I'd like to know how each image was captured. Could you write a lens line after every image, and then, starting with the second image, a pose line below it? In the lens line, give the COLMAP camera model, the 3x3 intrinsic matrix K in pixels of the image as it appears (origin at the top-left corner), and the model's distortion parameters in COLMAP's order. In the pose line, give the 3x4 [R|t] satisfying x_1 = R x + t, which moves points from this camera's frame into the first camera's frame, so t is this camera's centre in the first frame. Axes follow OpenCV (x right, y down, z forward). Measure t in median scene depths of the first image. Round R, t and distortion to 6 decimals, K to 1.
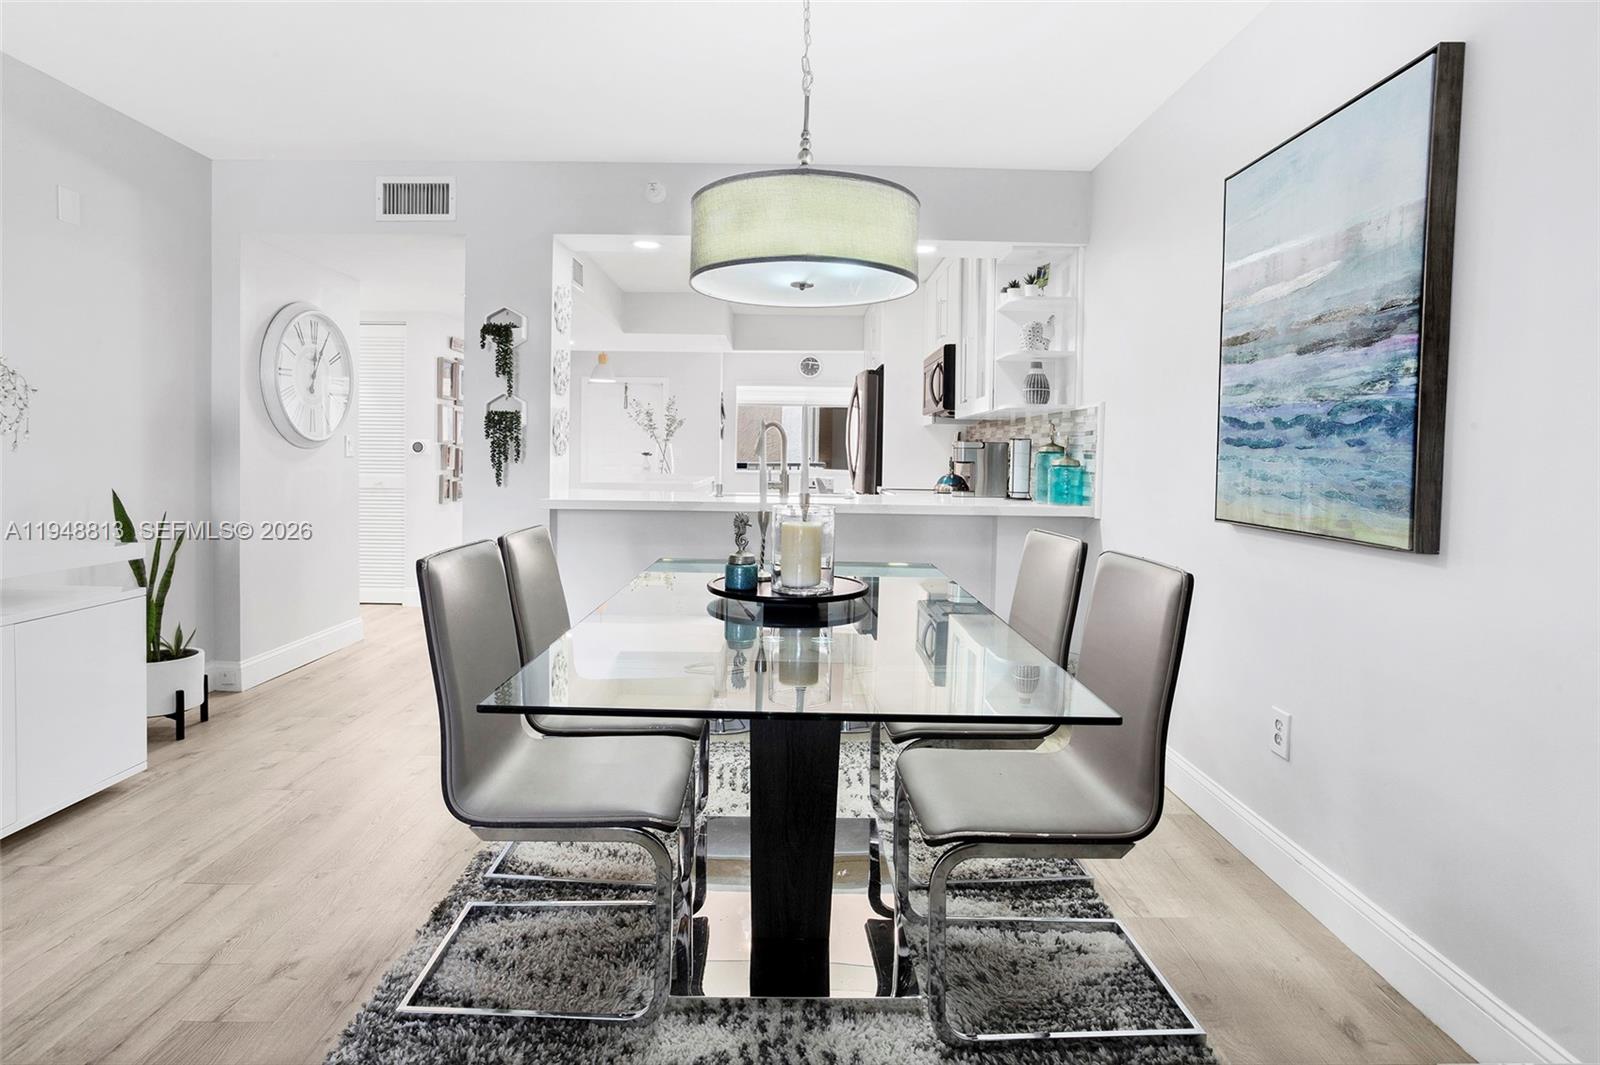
lens RADIAL K [[822.3, 0, 772.4], [0, 822.3, 465.8], [0, 0, 1]] dist [0.001009, 0.000710]
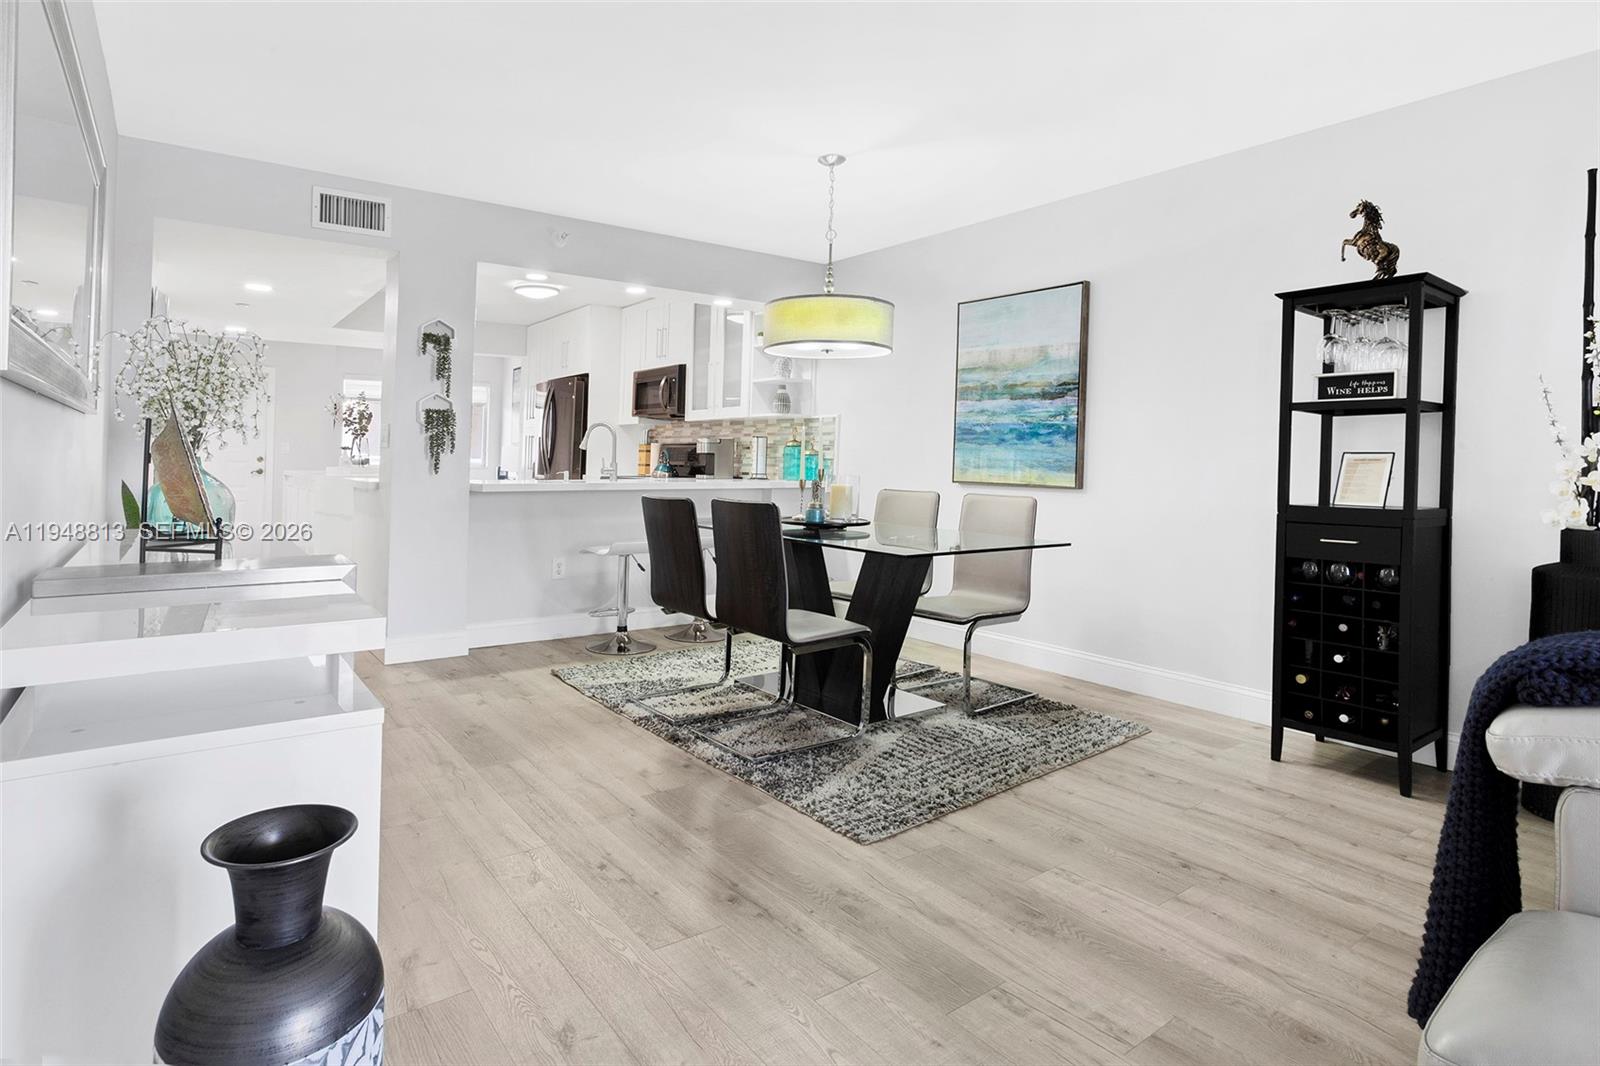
lens RADIAL K [[858.8, 0, 714.6], [0, 858.8, 452.2], [0, 0, 1]] dist [0.001086, 0.000605]
pose [[0.824272, -0.001639, 0.566191, -1.216433], [0.006801, 0.999952, -0.007007, 0.008795], [-0.566152, 0.009626, 0.824244, -0.374929]]
